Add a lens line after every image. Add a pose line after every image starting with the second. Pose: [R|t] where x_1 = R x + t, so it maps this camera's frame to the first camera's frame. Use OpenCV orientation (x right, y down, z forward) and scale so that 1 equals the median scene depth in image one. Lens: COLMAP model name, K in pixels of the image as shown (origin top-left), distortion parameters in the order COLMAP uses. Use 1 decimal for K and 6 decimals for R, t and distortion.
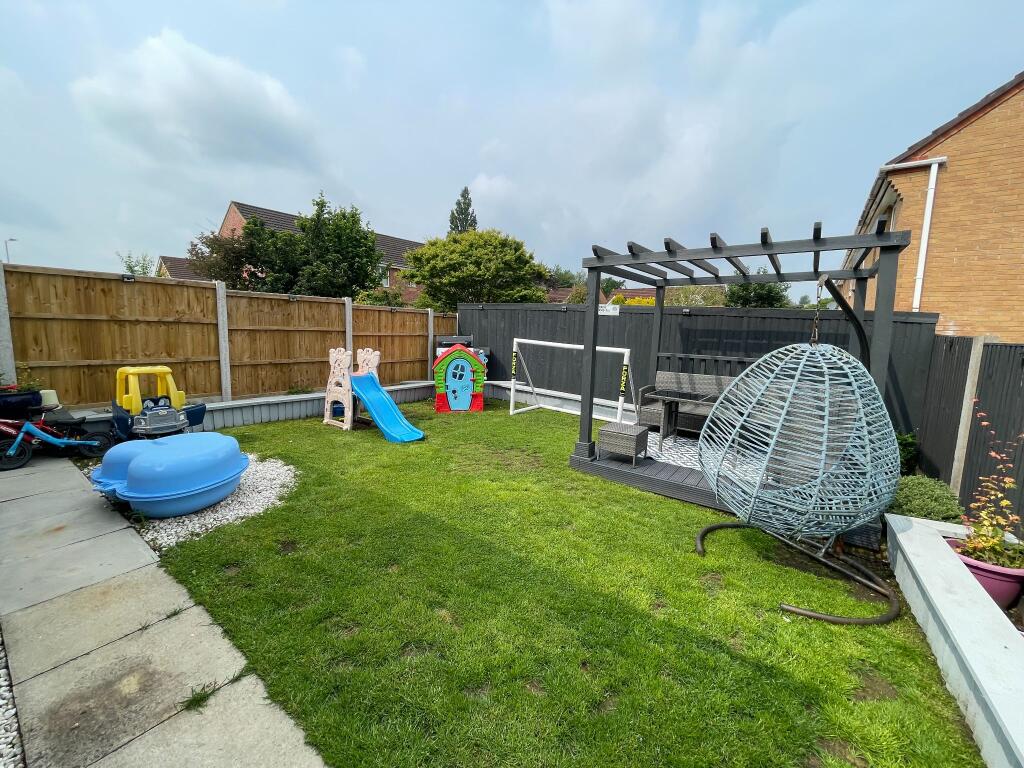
lens RADIAL K [[414.0, 0, 506.6], [0, 414.0, 377.0], [0, 0, 1]] dist [-0.000089, 0.000038]
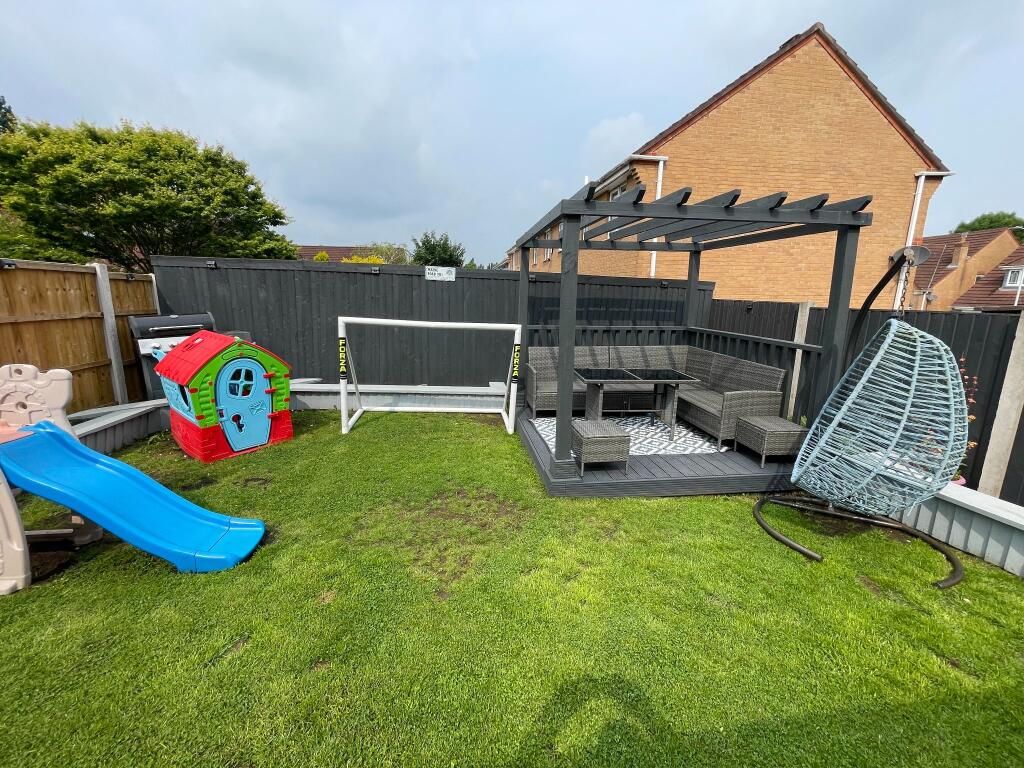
lens RADIAL K [[414.0, 0, 511.3], [0, 414.0, 378.8], [0, 0, 1]] dist [-0.000089, 0.000038]
pose [[0.719184, -0.154182, 0.677497, -0.236322], [0.090068, 0.987529, 0.129128, -0.057383], [-0.688957, -0.031846, 0.724102, 0.350364]]
